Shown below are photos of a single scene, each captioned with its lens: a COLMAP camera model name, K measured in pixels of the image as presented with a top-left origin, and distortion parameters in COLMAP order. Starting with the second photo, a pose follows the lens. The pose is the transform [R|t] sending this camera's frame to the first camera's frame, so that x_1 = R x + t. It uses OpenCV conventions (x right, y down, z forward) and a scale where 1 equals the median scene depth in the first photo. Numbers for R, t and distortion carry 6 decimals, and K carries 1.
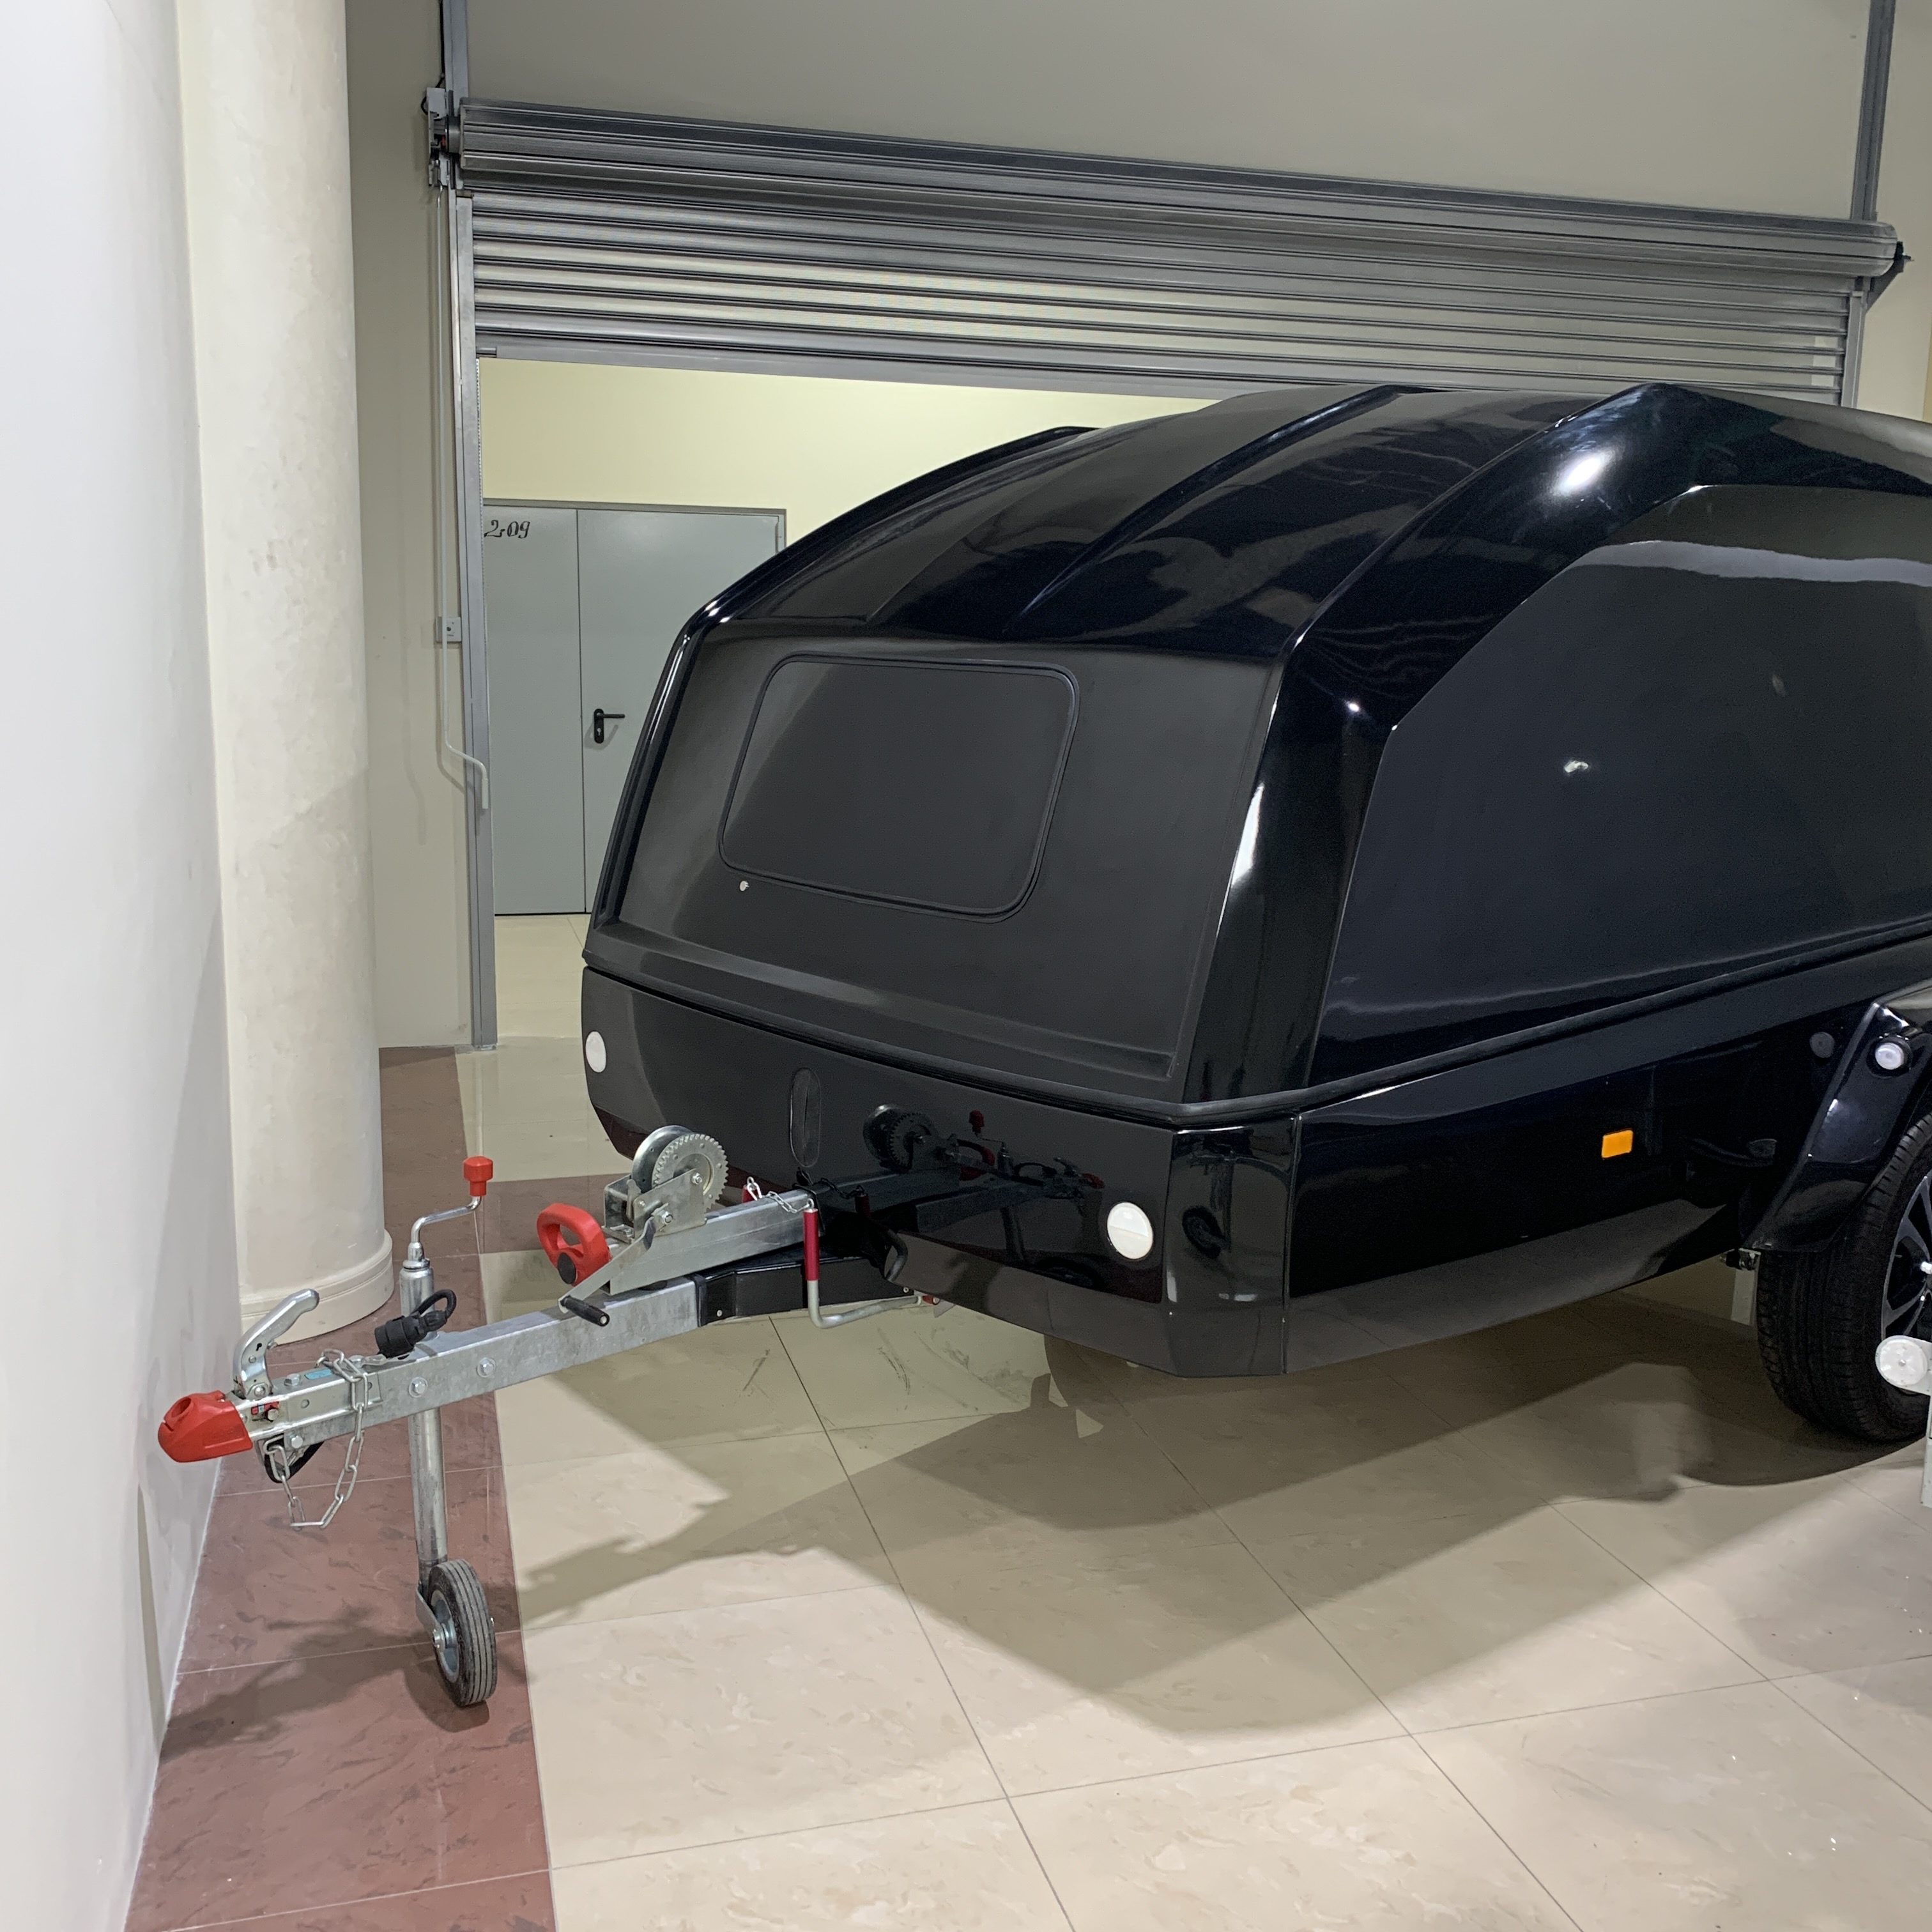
lens RADIAL K [[1951.5, 0, 966.0], [0, 1951.5, 966.0], [0, 0, 1]] dist [0.248887, -0.415226]
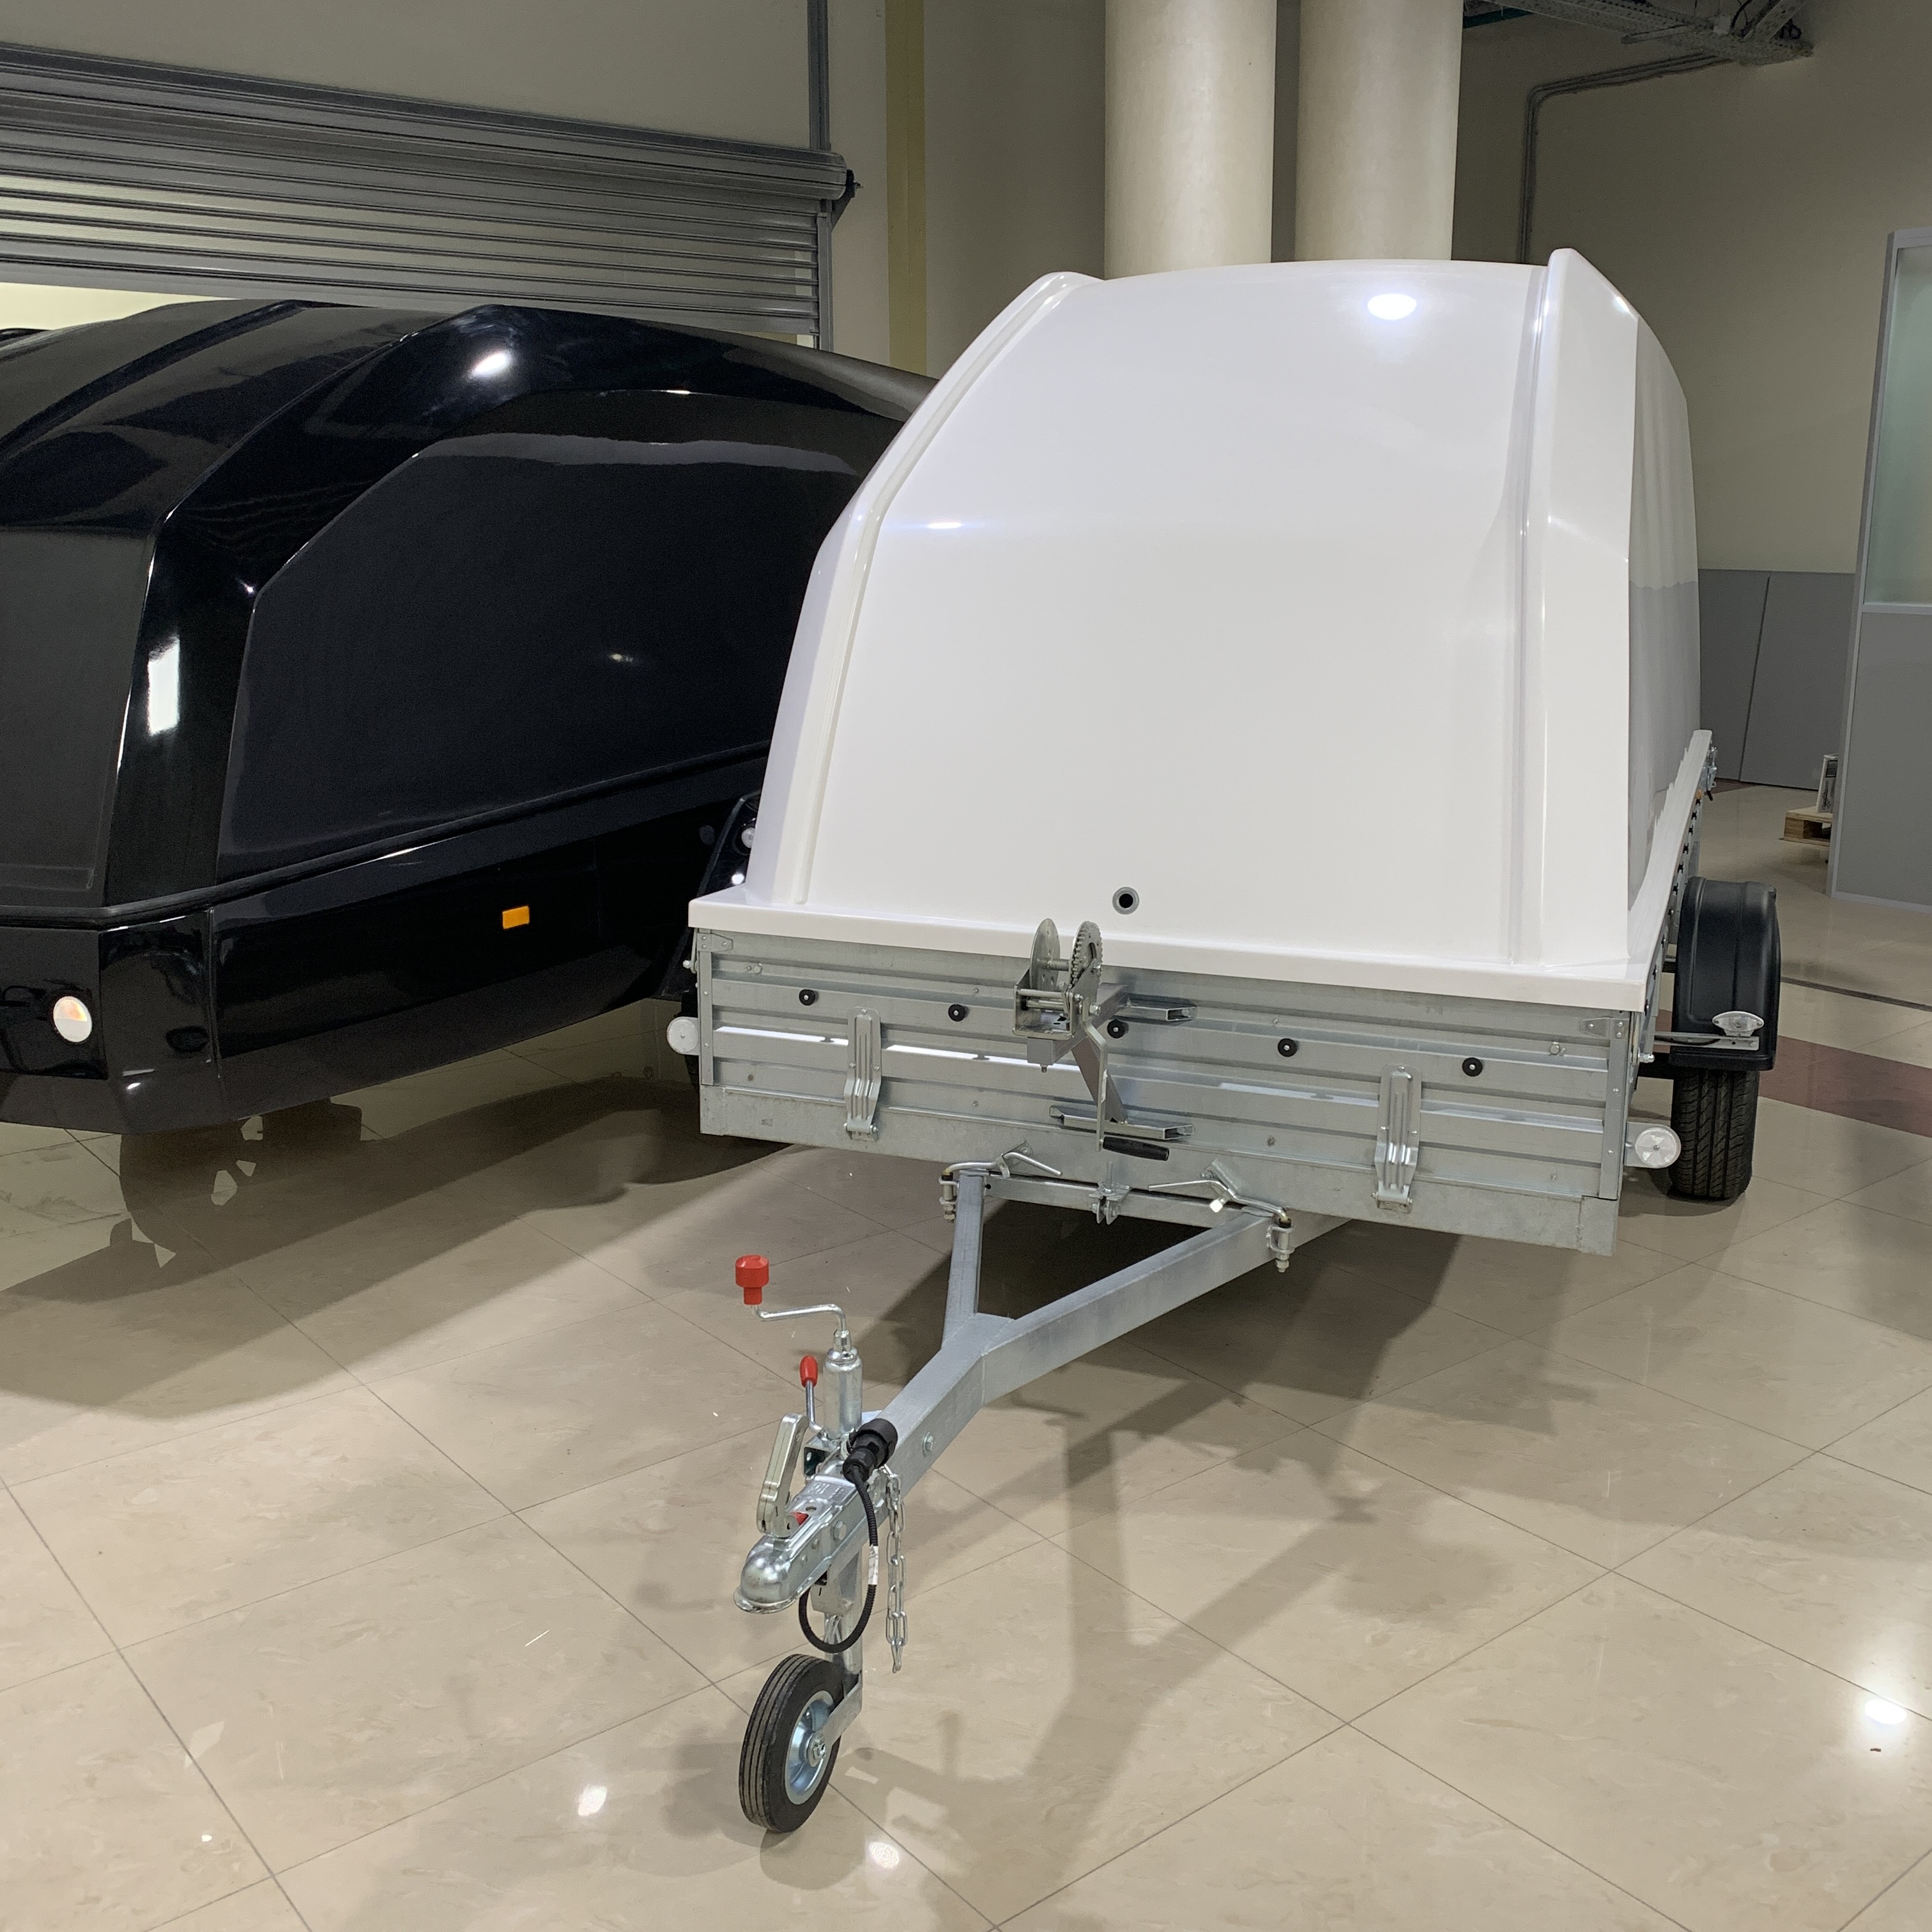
lens RADIAL K [[1970.6, 0, 966.0], [0, 1970.6, 966.0], [0, 0, 1]] dist [0.006312, -0.008622]
pose [[0.919419, -0.112689, 0.376789, 0.105167], [0.090833, 0.993012, 0.075342, 0.047266], [-0.382646, -0.035046, 0.923230, -0.235691]]
